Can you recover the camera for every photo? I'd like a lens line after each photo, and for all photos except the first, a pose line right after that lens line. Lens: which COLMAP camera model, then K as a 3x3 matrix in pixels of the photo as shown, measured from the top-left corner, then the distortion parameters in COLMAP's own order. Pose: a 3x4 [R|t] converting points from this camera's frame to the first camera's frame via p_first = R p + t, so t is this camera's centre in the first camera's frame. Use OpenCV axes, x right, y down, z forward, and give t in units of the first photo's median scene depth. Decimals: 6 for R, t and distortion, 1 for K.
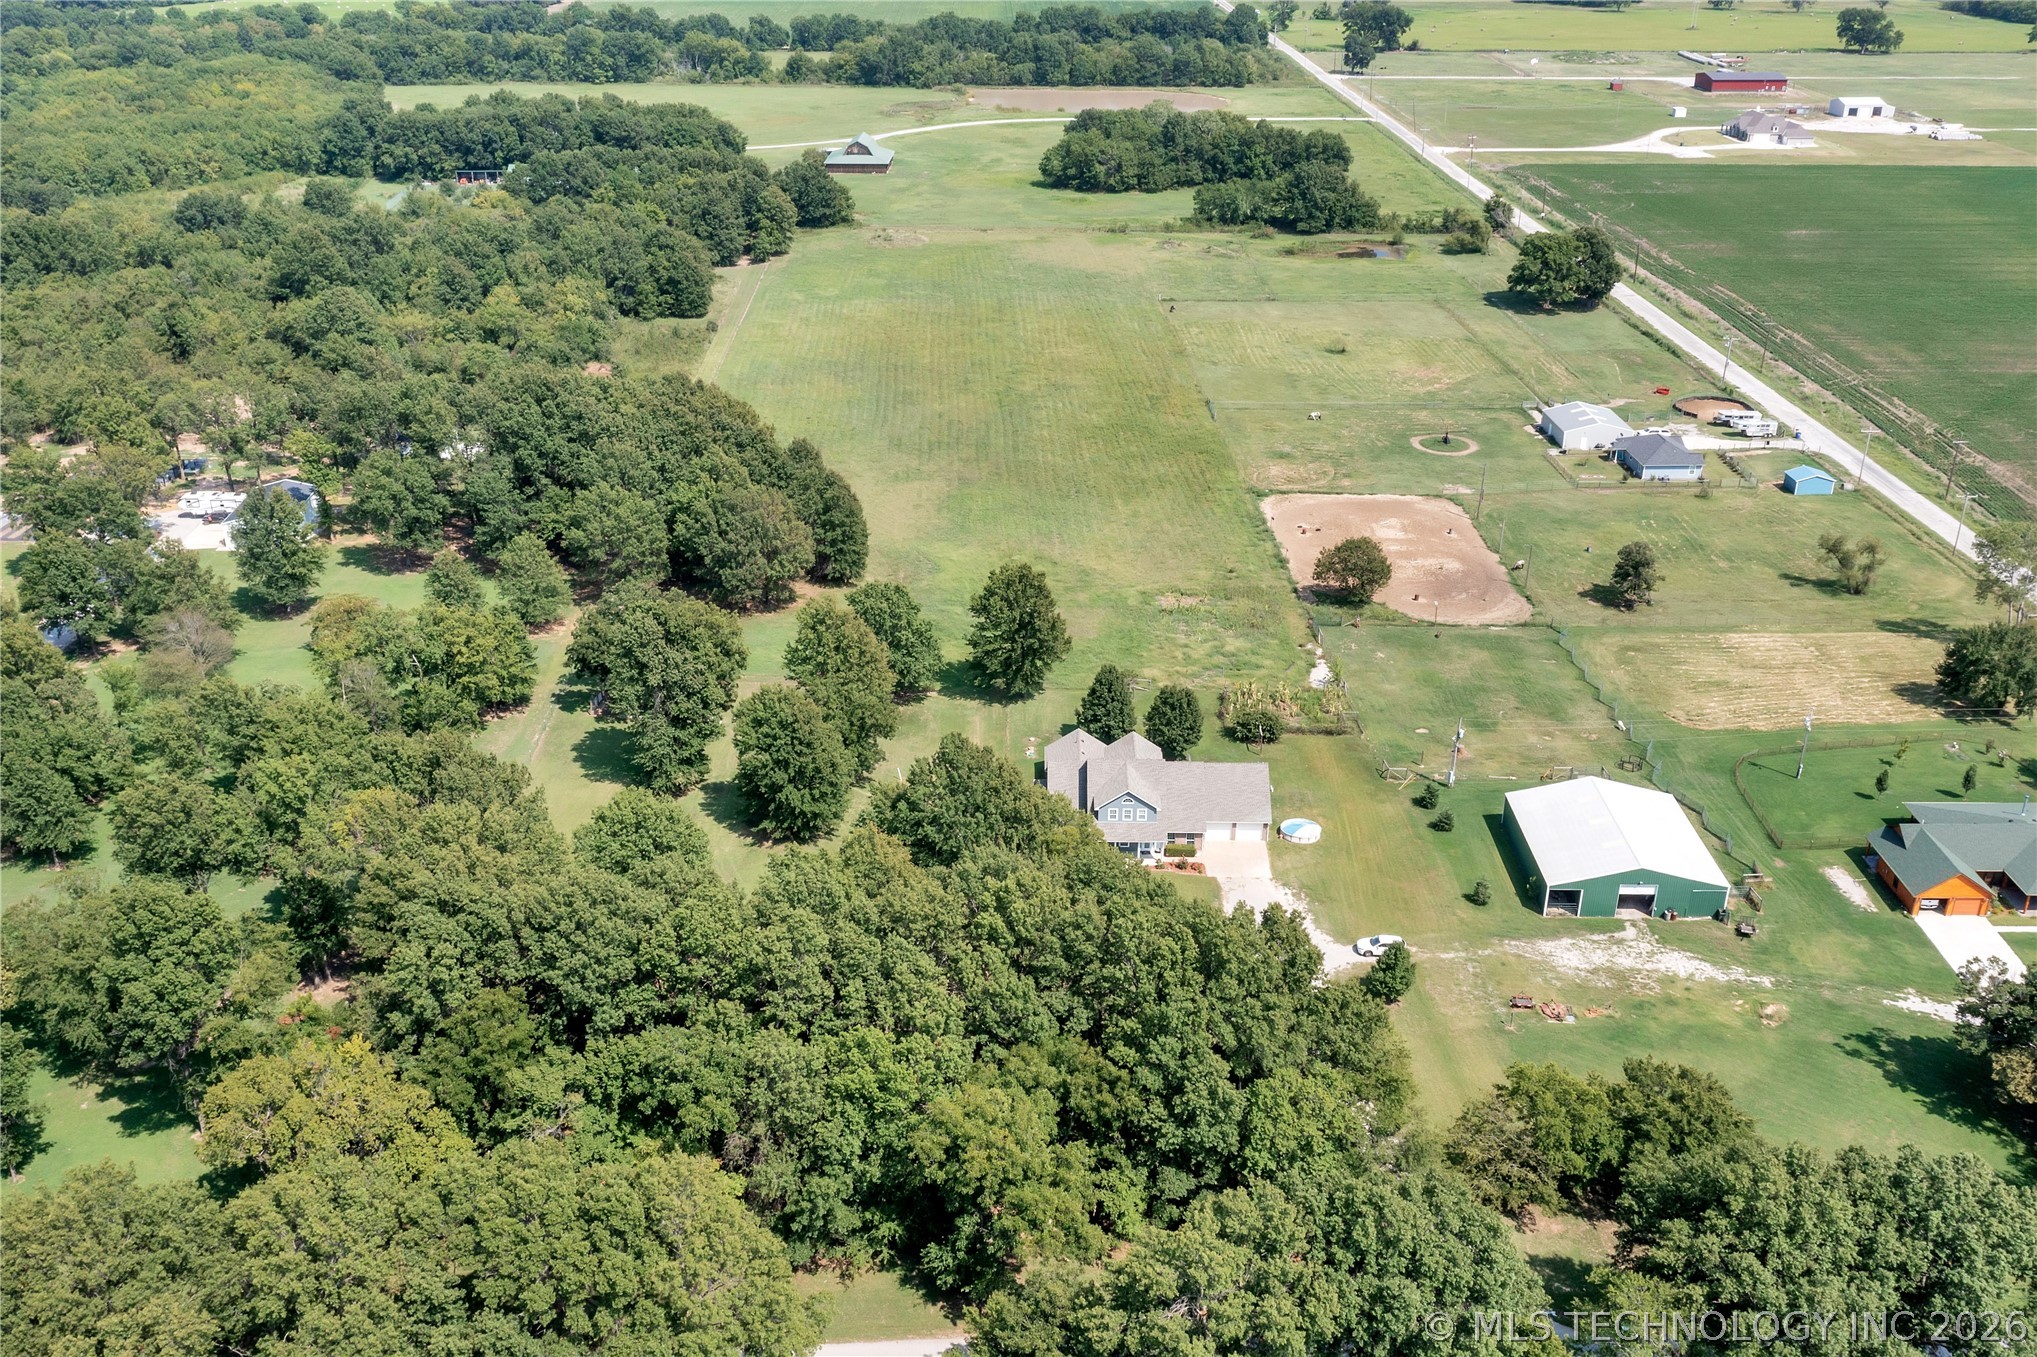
lens RADIAL K [[1787.3, 0, 1018.5], [0, 1787.3, 678.5], [0, 0, 1]] dist [-0.012123, 0.001099]
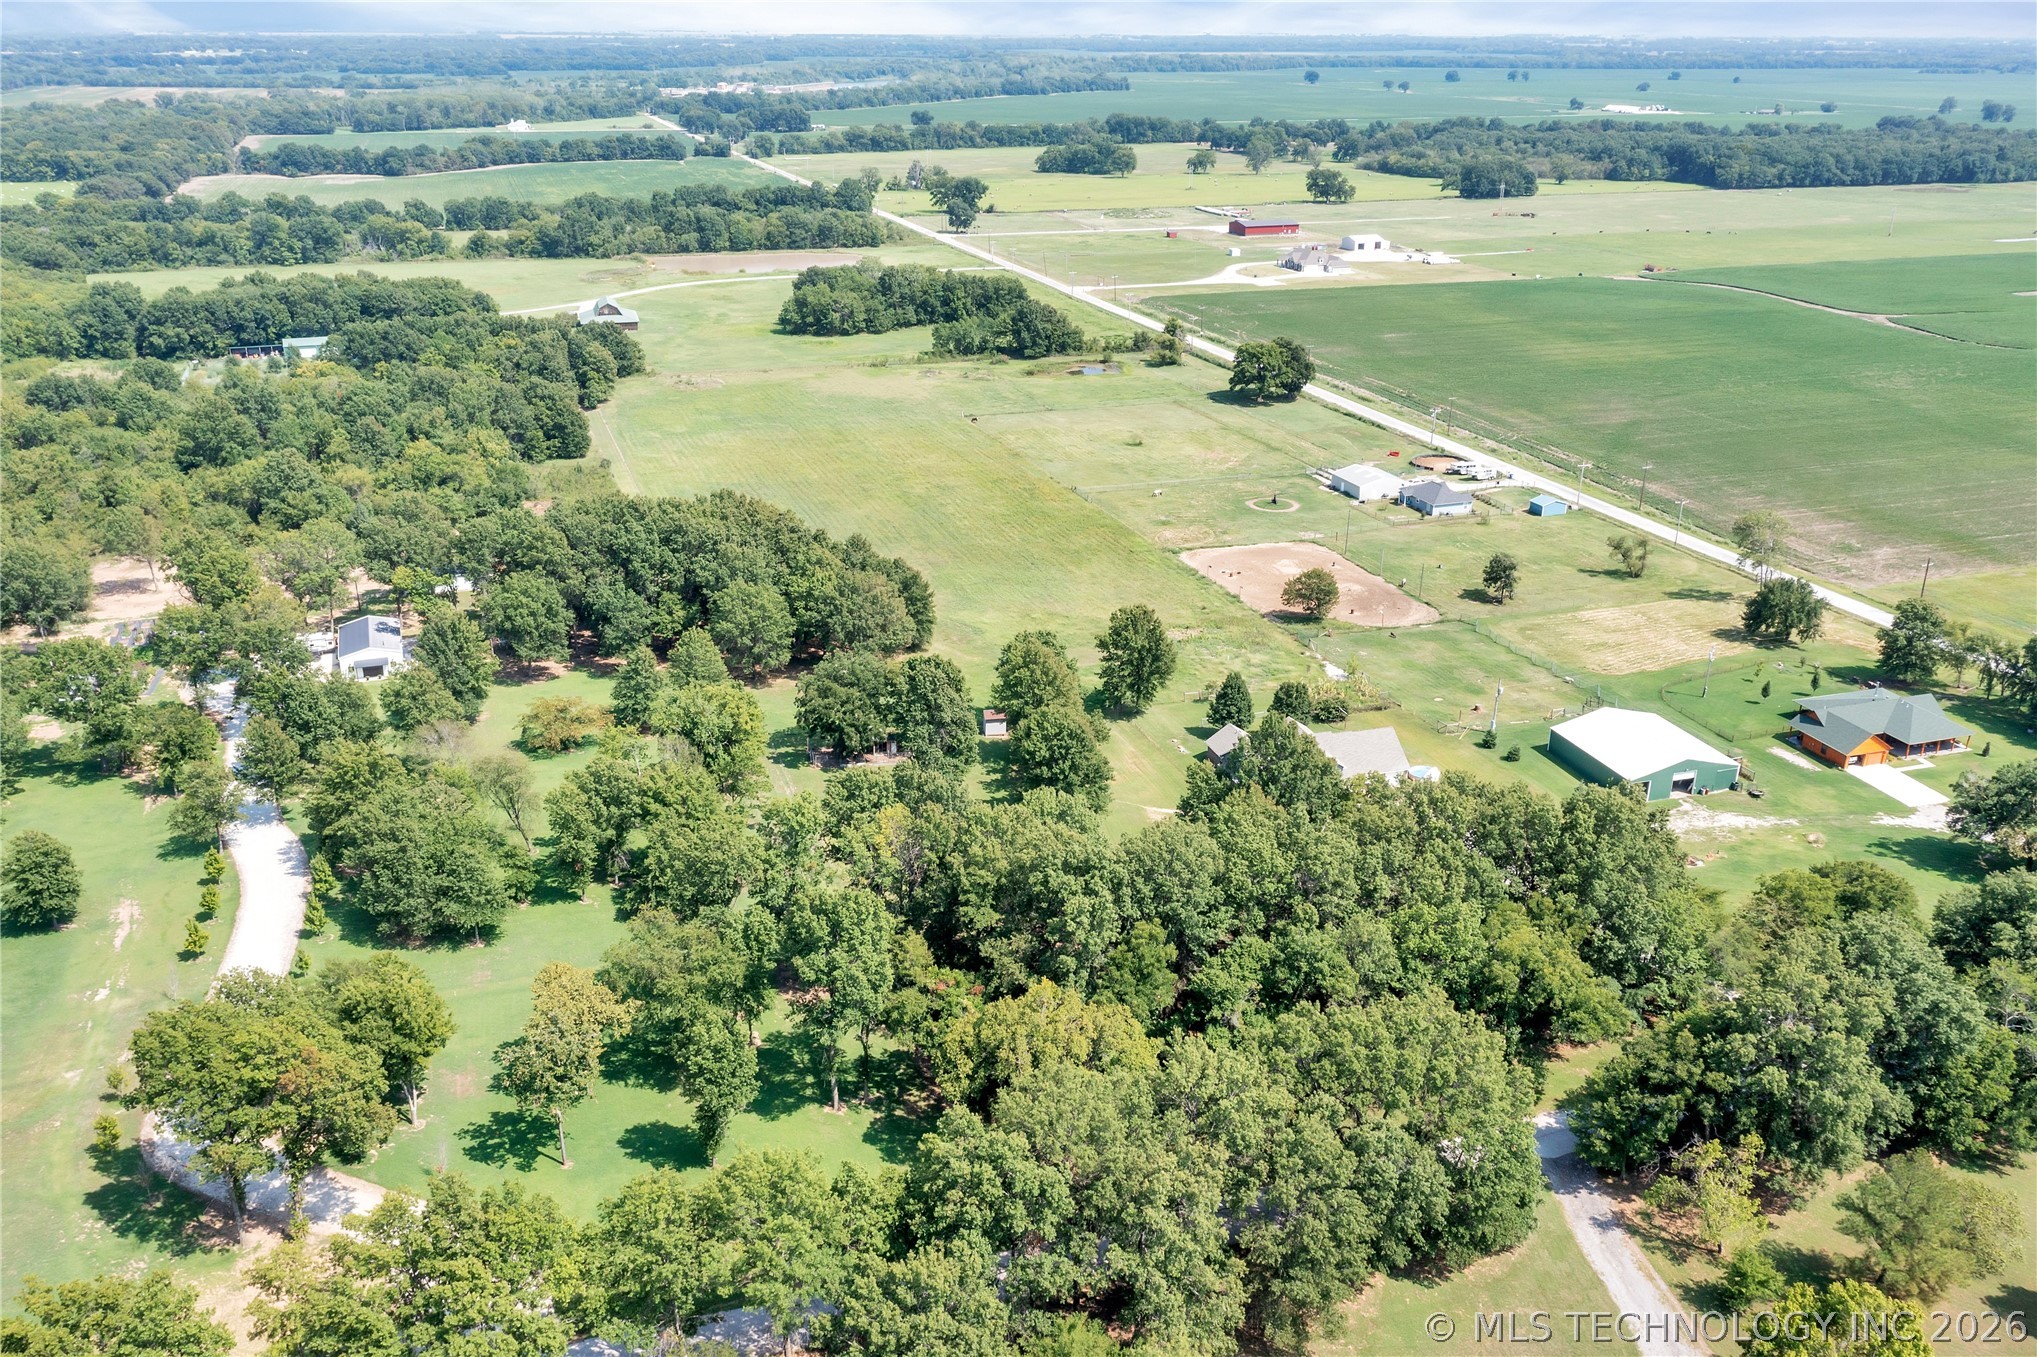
lens RADIAL K [[1581.5, 0, 1018.5], [0, 1581.5, 678.5], [0, 0, 1]] dist [-0.005091, 0.006277]
pose [[0.954049, -0.112280, 0.277819, -0.201202], [0.127946, 0.991020, -0.038856, 0.010009], [-0.270962, 0.072616, 0.959847, -0.022311]]
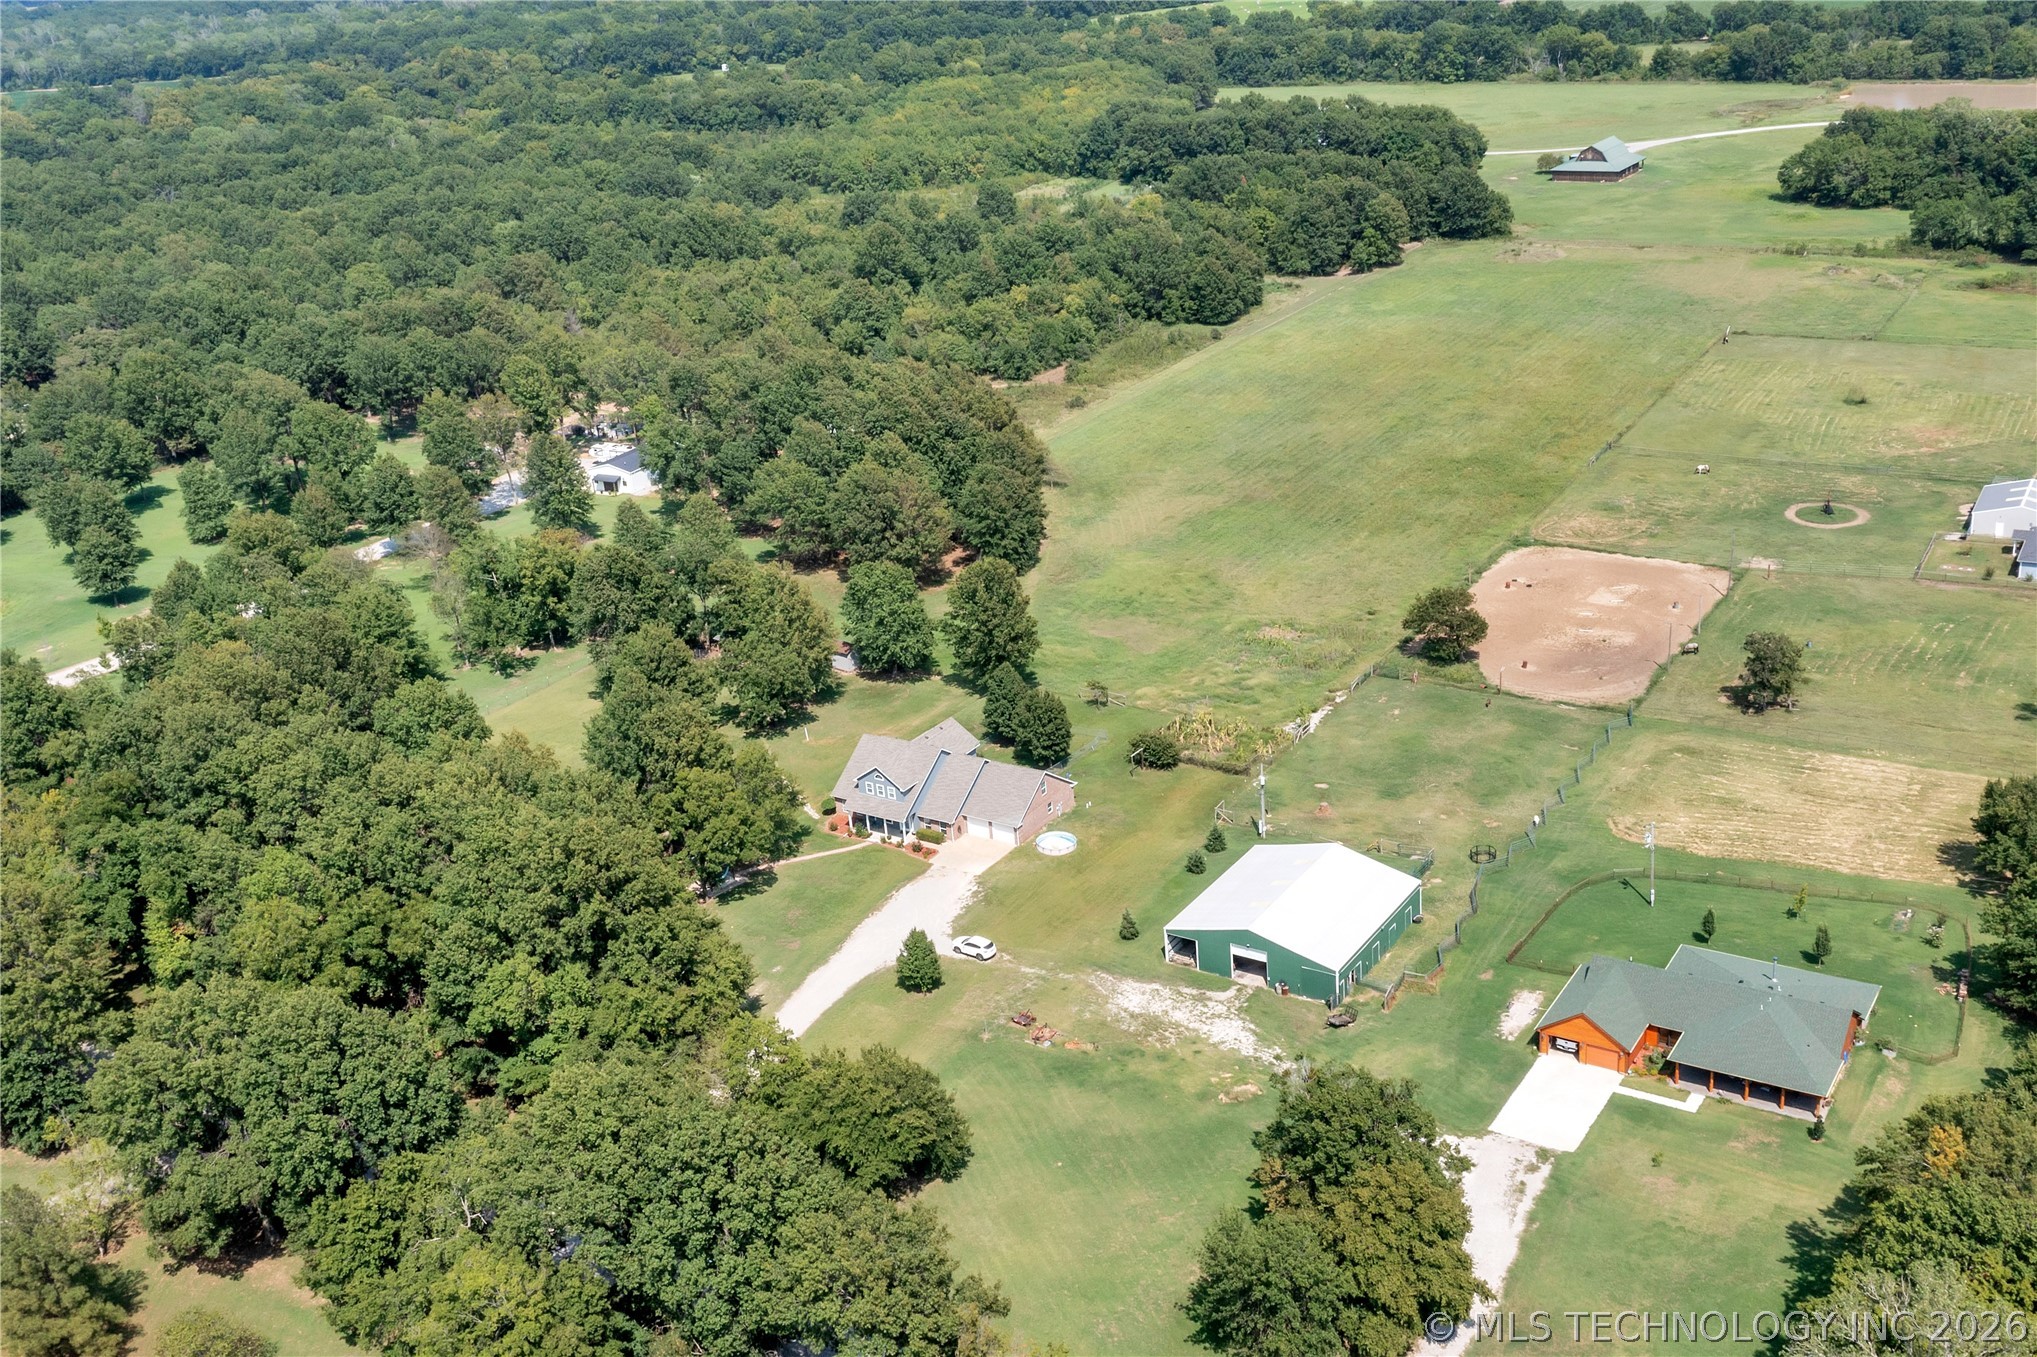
lens RADIAL K [[2002.3, 0, 1018.5], [0, 2002.3, 678.5], [0, 0, 1]] dist [-0.009854, -0.009745]
pose [[0.838988, 0.141128, -0.525530, 0.321111], [-0.156277, 0.987588, 0.015719, -0.008894], [0.521225, 0.068940, 0.850630, 0.014378]]
